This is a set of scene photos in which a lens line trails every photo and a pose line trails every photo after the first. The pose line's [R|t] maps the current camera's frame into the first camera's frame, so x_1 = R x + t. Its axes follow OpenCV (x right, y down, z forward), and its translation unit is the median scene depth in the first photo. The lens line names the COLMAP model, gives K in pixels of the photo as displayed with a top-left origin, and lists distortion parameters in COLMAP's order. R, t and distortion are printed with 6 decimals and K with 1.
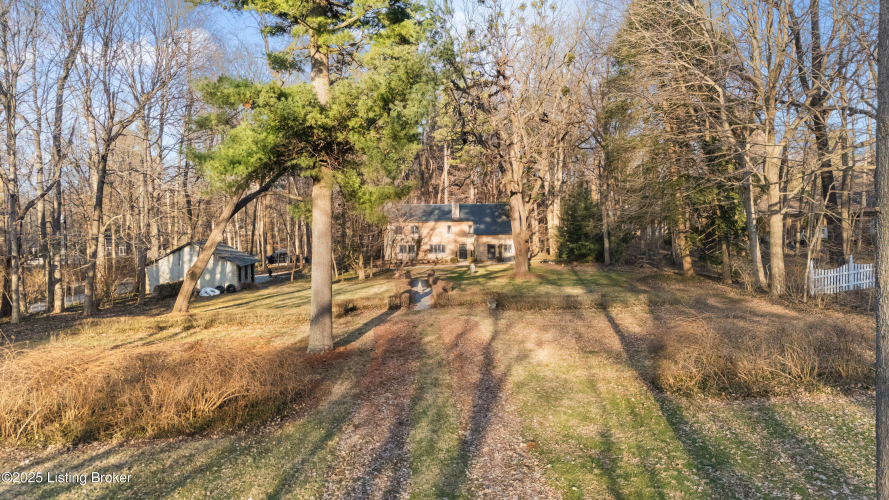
lens RADIAL K [[647.7, 0, 446.1], [0, 647.7, 250.3], [0, 0, 1]] dist [0.012494, 0.001120]
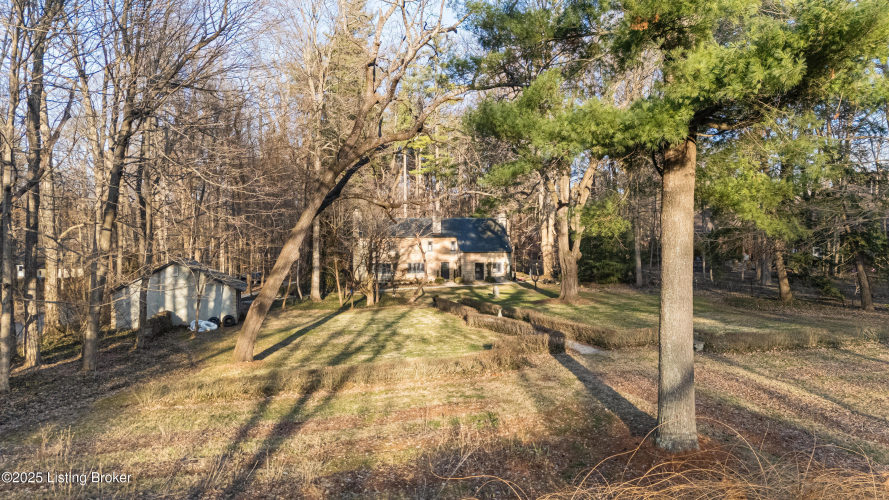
lens RADIAL K [[647.7, 0, 443.8], [0, 647.7, 249.4], [0, 0, 1]] dist [0.012494, 0.001120]
pose [[0.981079, 0.005650, 0.193525, -0.152573], [-0.000323, 0.999620, -0.027548, -0.002949], [-0.193608, 0.026964, 0.980708, 0.127384]]
